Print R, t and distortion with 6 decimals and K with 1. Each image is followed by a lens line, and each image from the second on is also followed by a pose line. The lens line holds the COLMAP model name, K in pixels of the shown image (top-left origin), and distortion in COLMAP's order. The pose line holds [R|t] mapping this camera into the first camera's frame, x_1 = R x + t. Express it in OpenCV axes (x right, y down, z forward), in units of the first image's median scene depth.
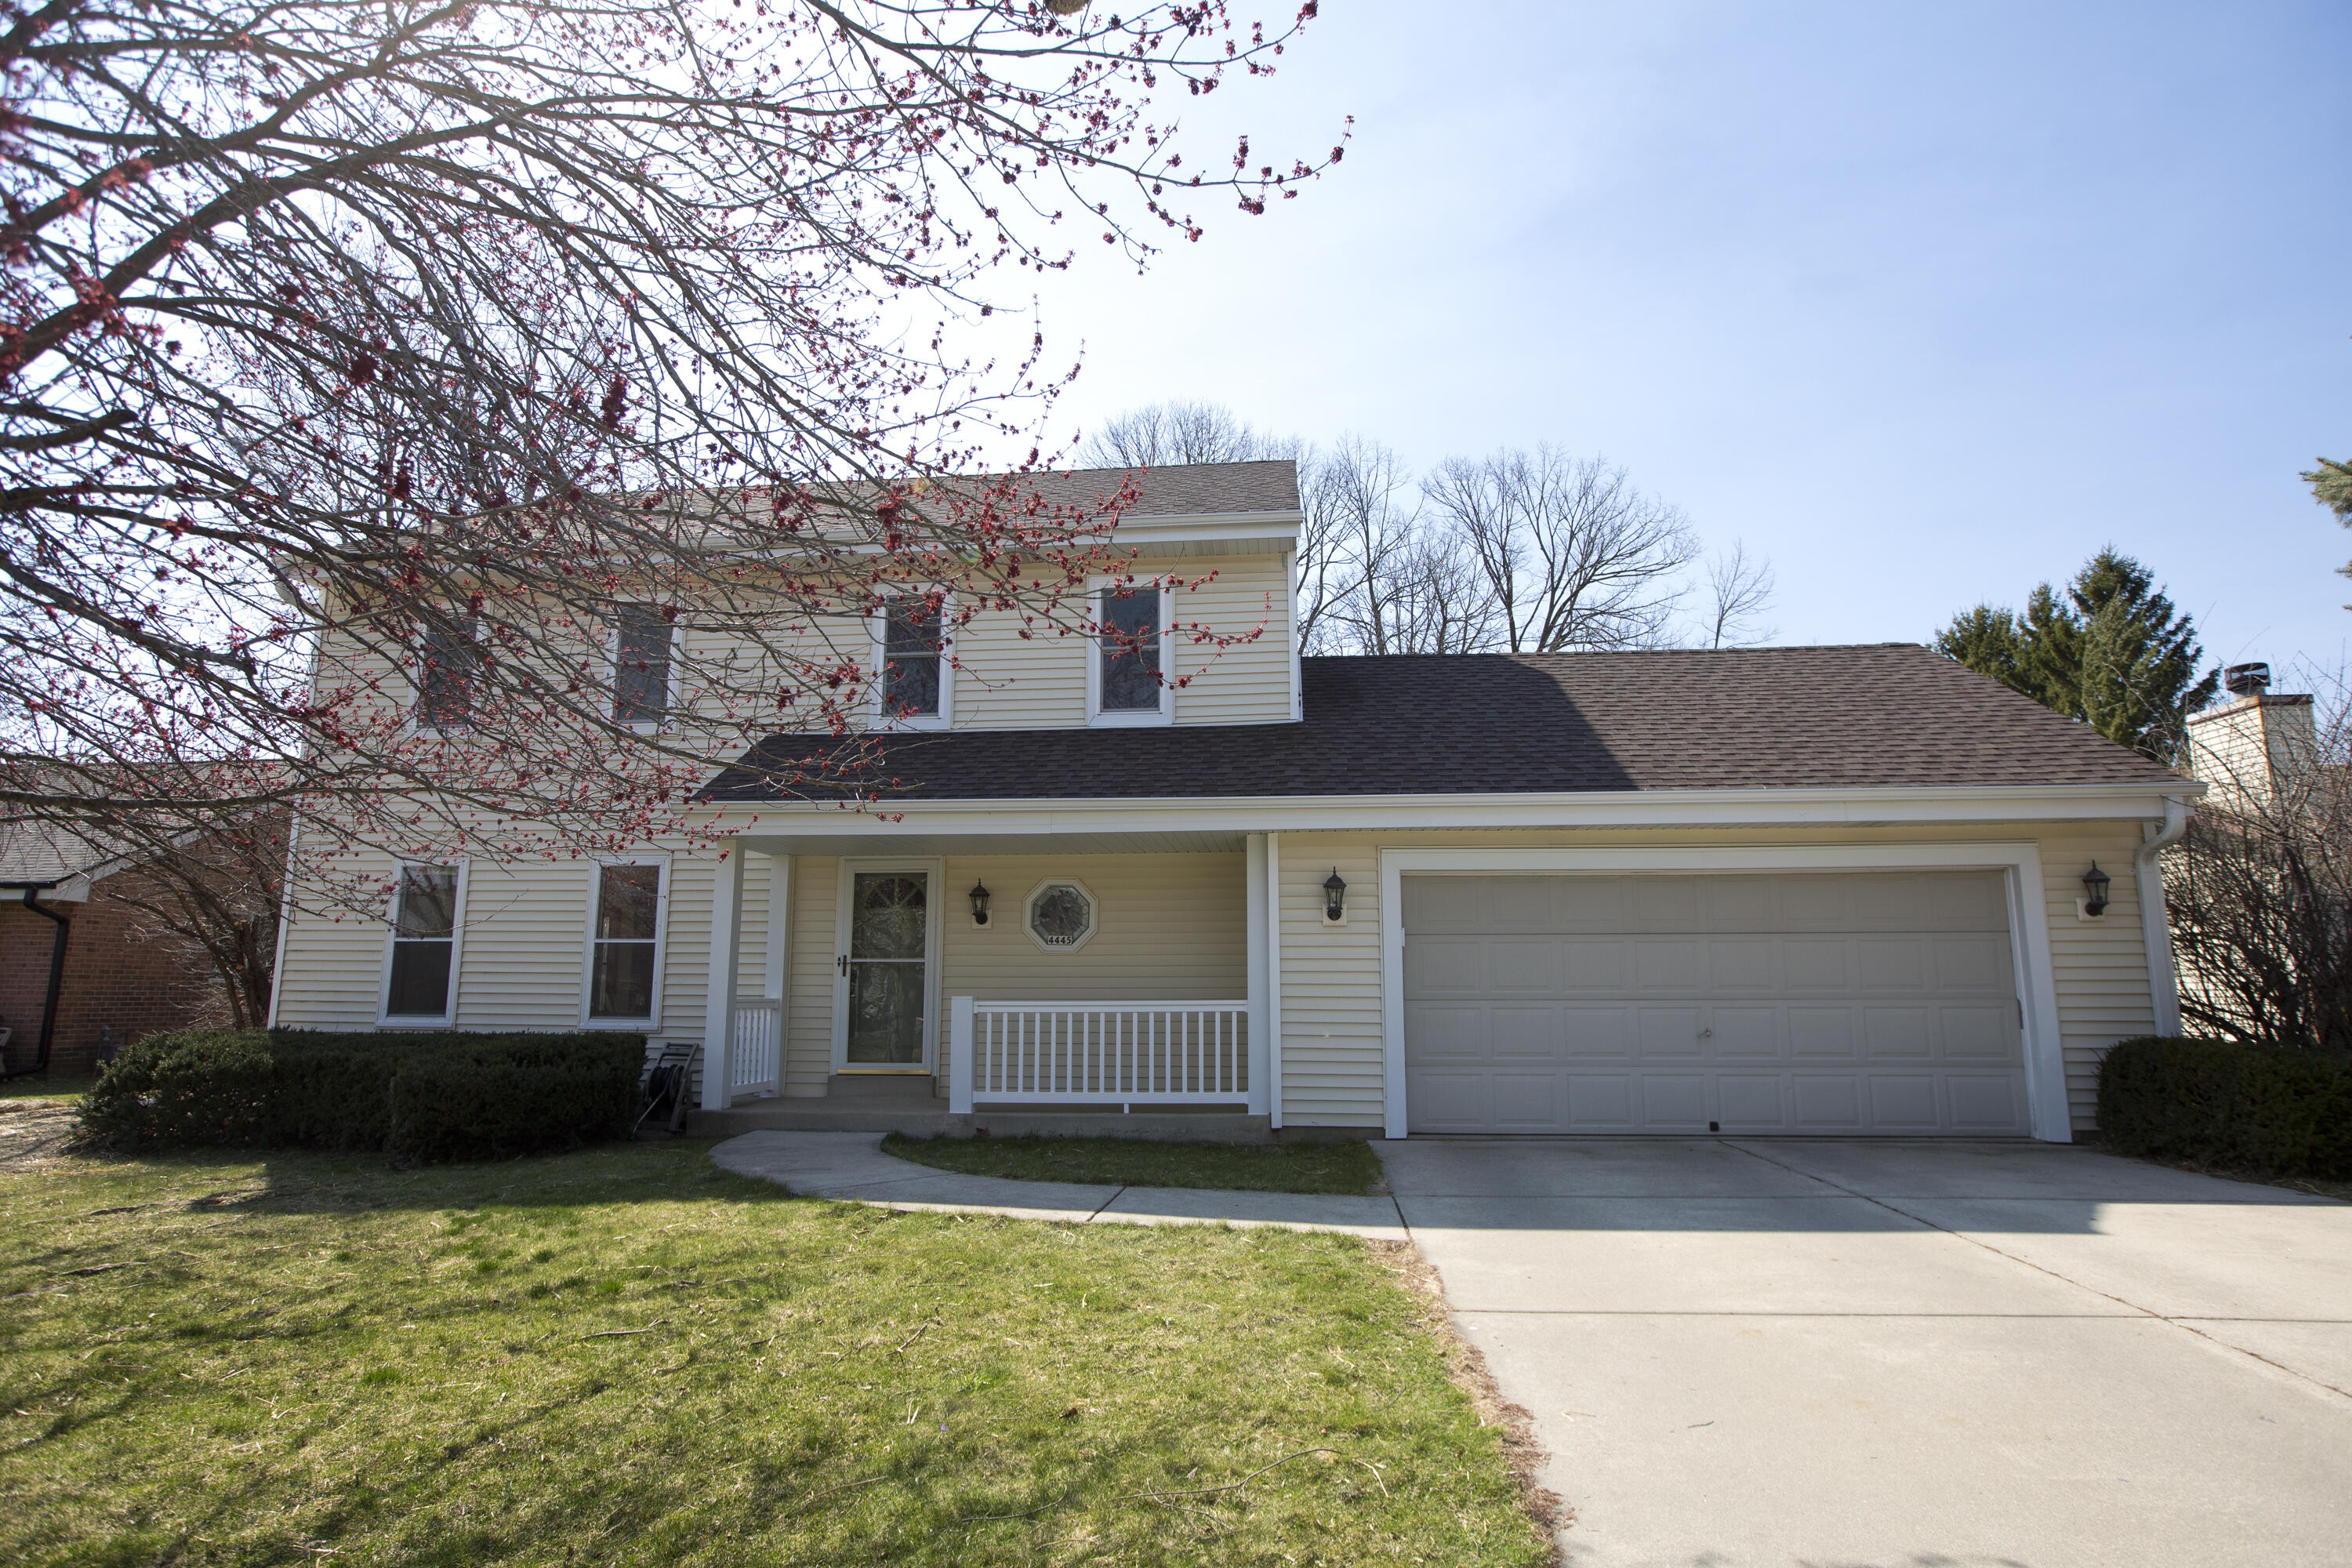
lens RADIAL K [[1276.9, 0, 1186.4], [0, 1276.9, 790.5], [0, 0, 1]] dist [-0.018641, 0.007027]
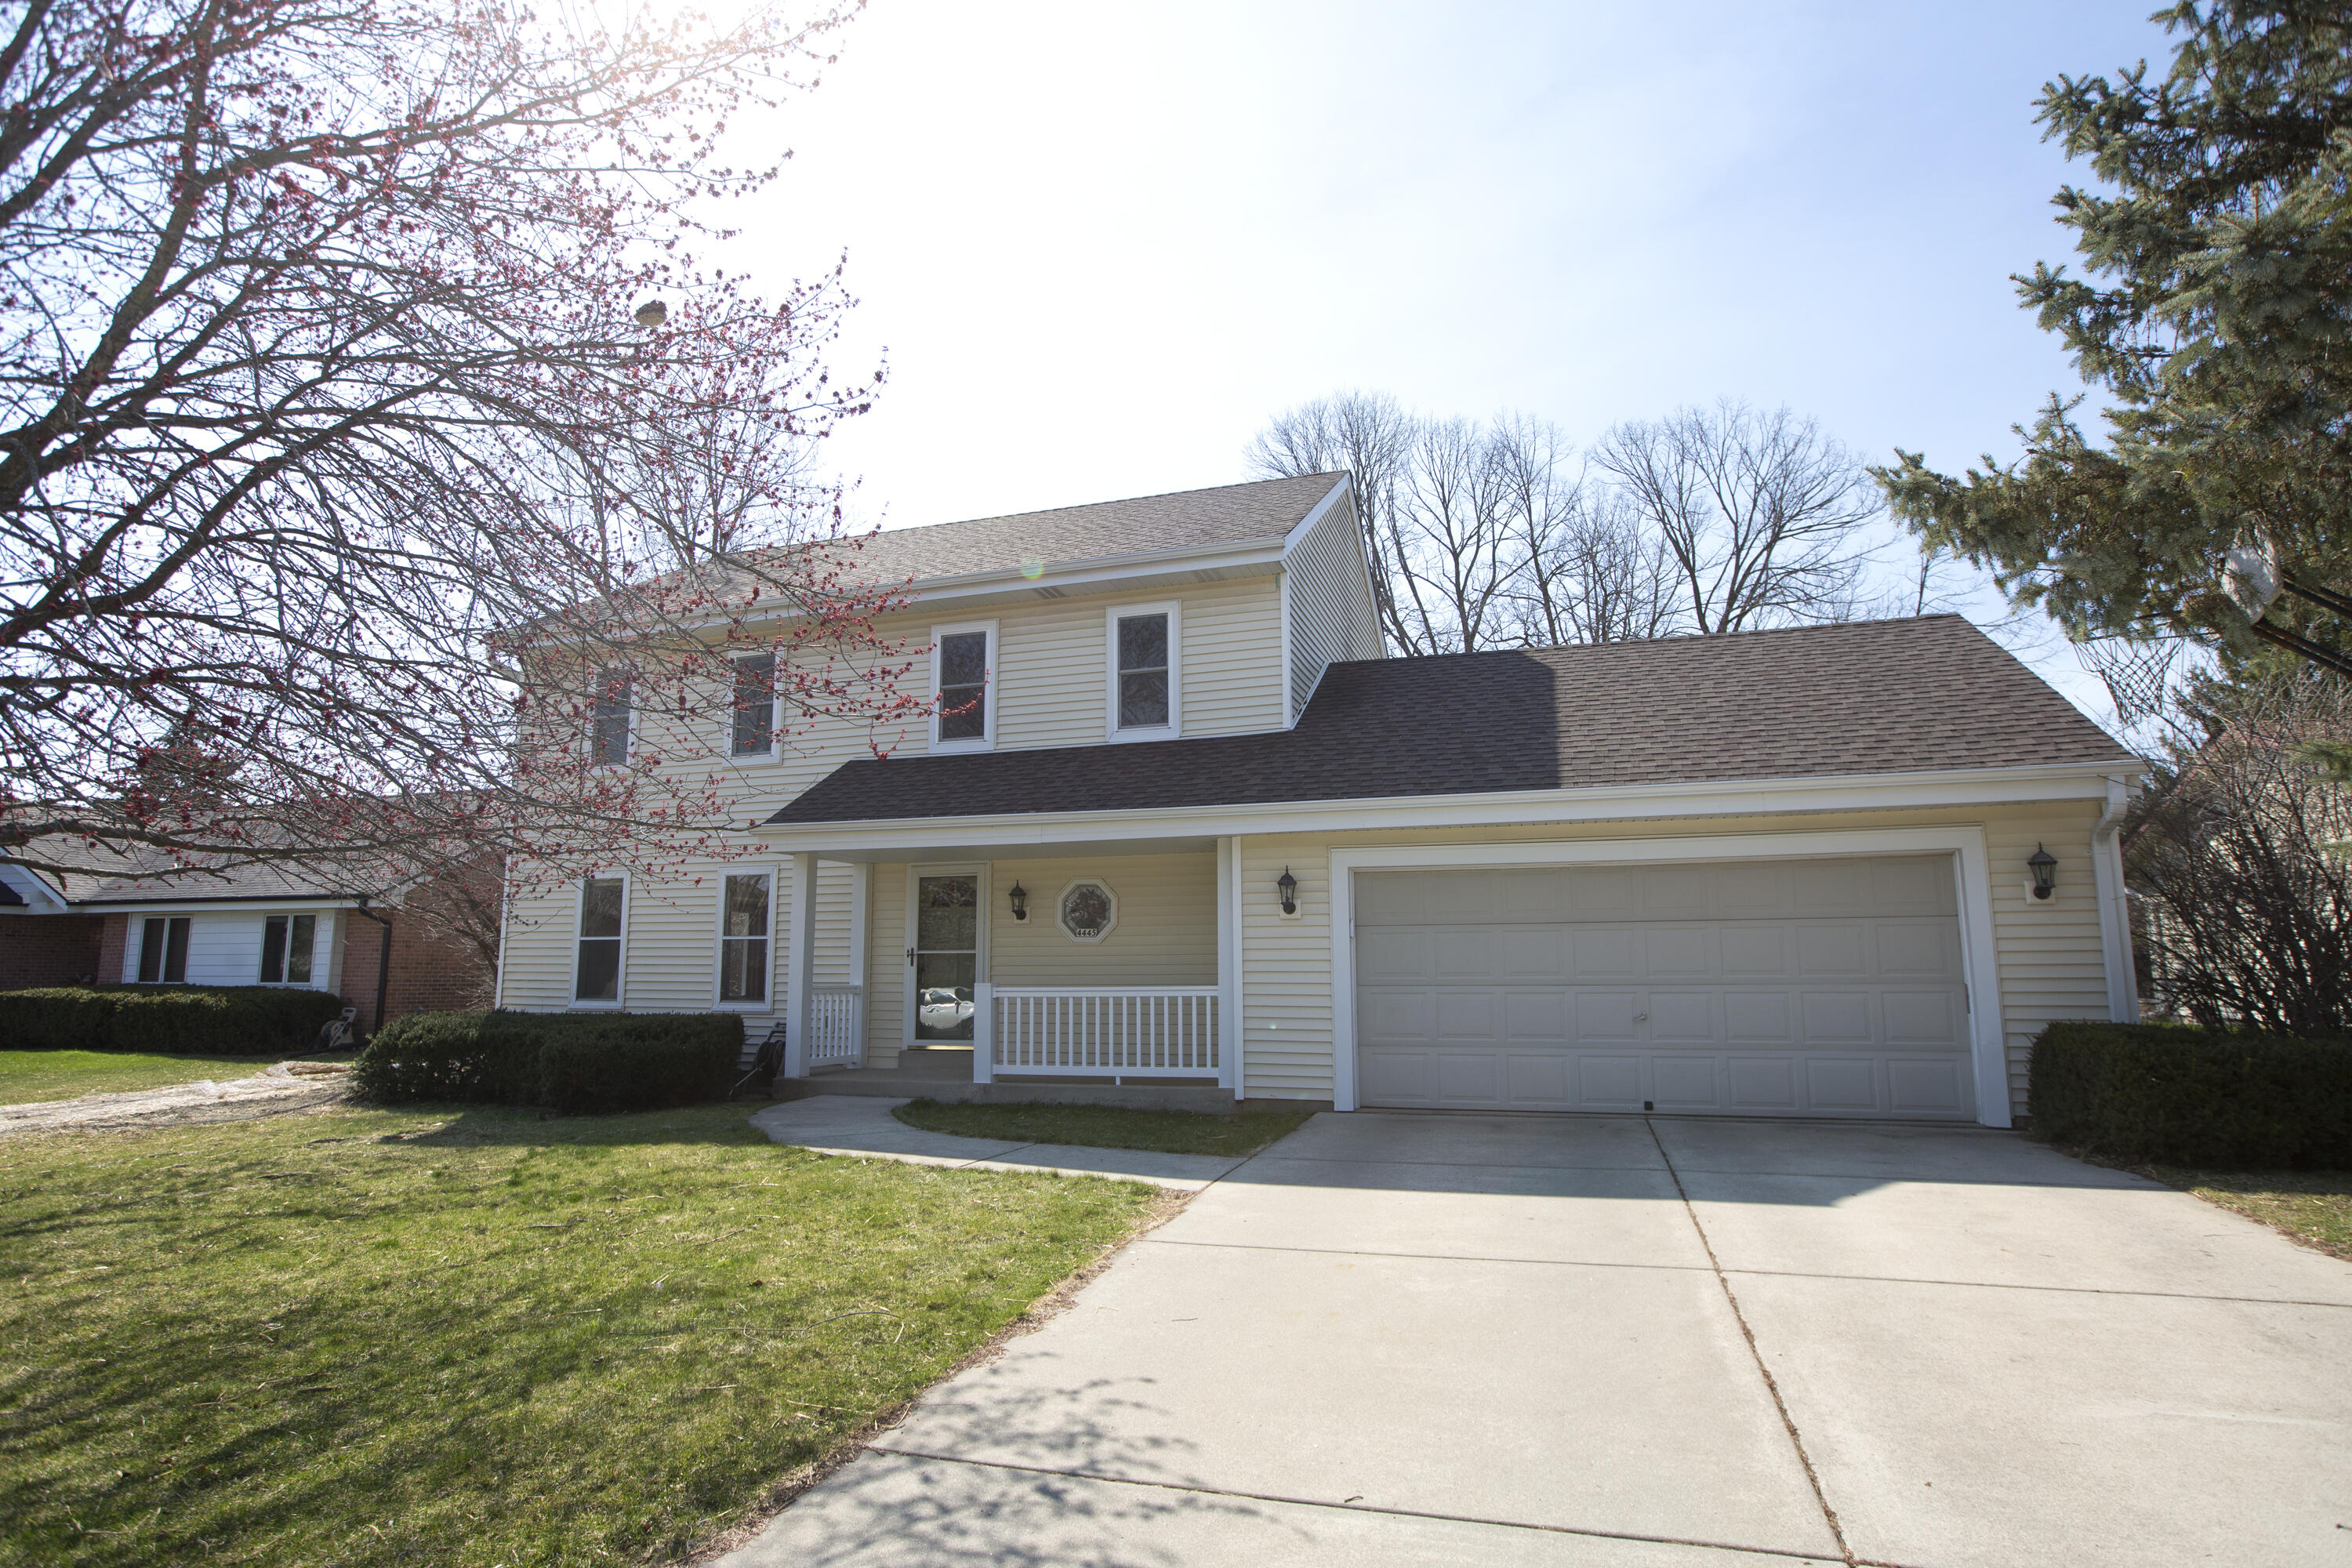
lens RADIAL K [[1276.9, 0, 1158.2], [0, 1276.9, 783.1], [0, 0, 1]] dist [-0.018641, 0.007027]
pose [[0.973694, -0.037963, -0.224673, 0.254235], [0.040262, 0.999173, 0.005660, -0.022346], [0.224273, -0.014557, 0.974418, -0.102079]]
